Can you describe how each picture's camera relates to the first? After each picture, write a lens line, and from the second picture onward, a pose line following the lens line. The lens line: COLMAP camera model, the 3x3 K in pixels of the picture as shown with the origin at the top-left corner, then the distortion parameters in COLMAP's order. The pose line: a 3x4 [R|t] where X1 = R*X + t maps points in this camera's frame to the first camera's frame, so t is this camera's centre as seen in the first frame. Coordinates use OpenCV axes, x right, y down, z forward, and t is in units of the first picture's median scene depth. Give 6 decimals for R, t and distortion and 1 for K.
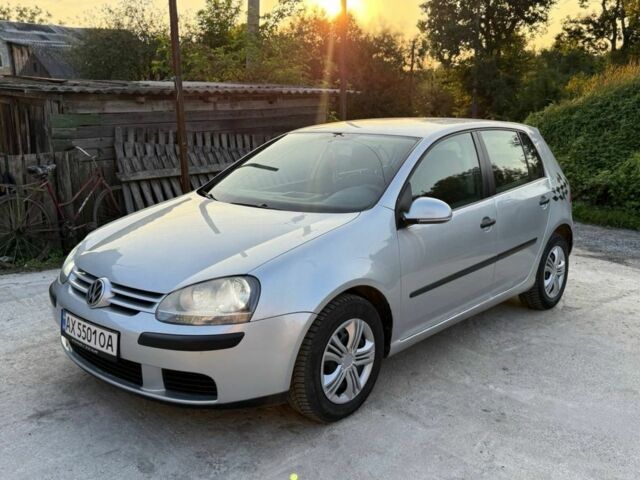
lens RADIAL K [[603.0, 0, 320.0], [0, 603.0, 240.0], [0, 0, 1]] dist [0.107218, -0.202858]
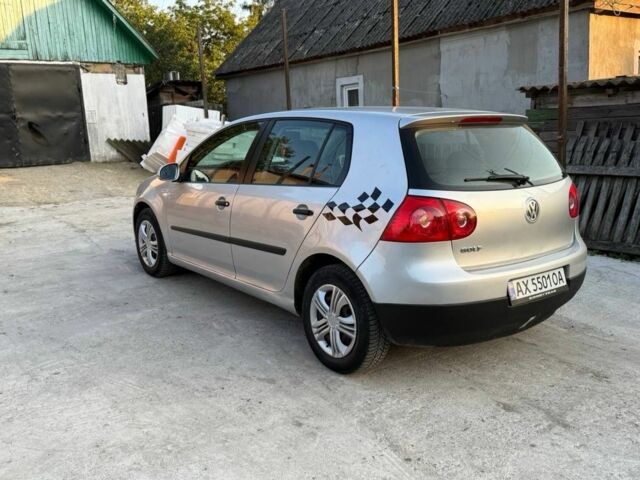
lens RADIAL K [[603.0, 0, 320.0], [0, 603.0, 240.0], [0, 0, 1]] dist [0.107218, -0.202858]
pose [[-0.184816, 0.187881, -0.964647, 1.765505], [-0.192926, 0.955521, 0.223066, -0.331045], [0.963651, 0.227332, -0.140349, 1.826918]]
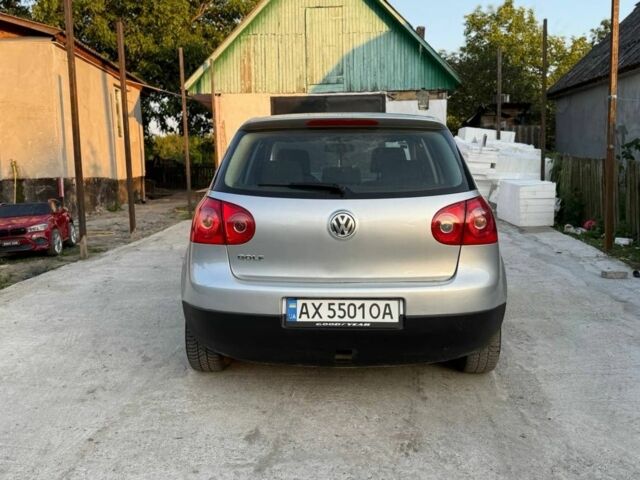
lens RADIAL K [[599.9, 0, 320.0], [0, 599.9, 240.0], [0, 0, 1]] dist [0.173426, -0.374289]
pose [[-0.764132, 0.093160, -0.638297, 1.221666], [-0.129460, 0.947236, 0.293232, -0.466248], [0.631935, 0.306702, -0.711753, 2.730333]]
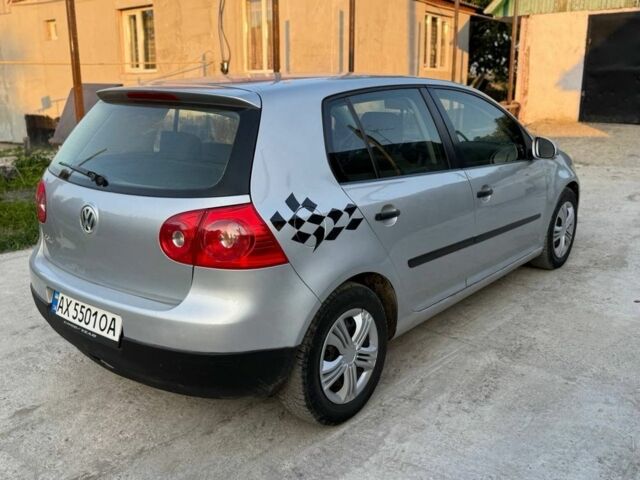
lens RADIAL K [[603.0, 0, 320.0], [0, 603.0, 240.0], [0, 0, 1]] dist [0.107218, -0.202858]
pose [[-0.999097, 0.017220, -0.038843, 0.258581], [-0.002263, 0.891323, 0.453363, -0.578080], [0.042429, 0.453042, -0.890479, 2.854357]]
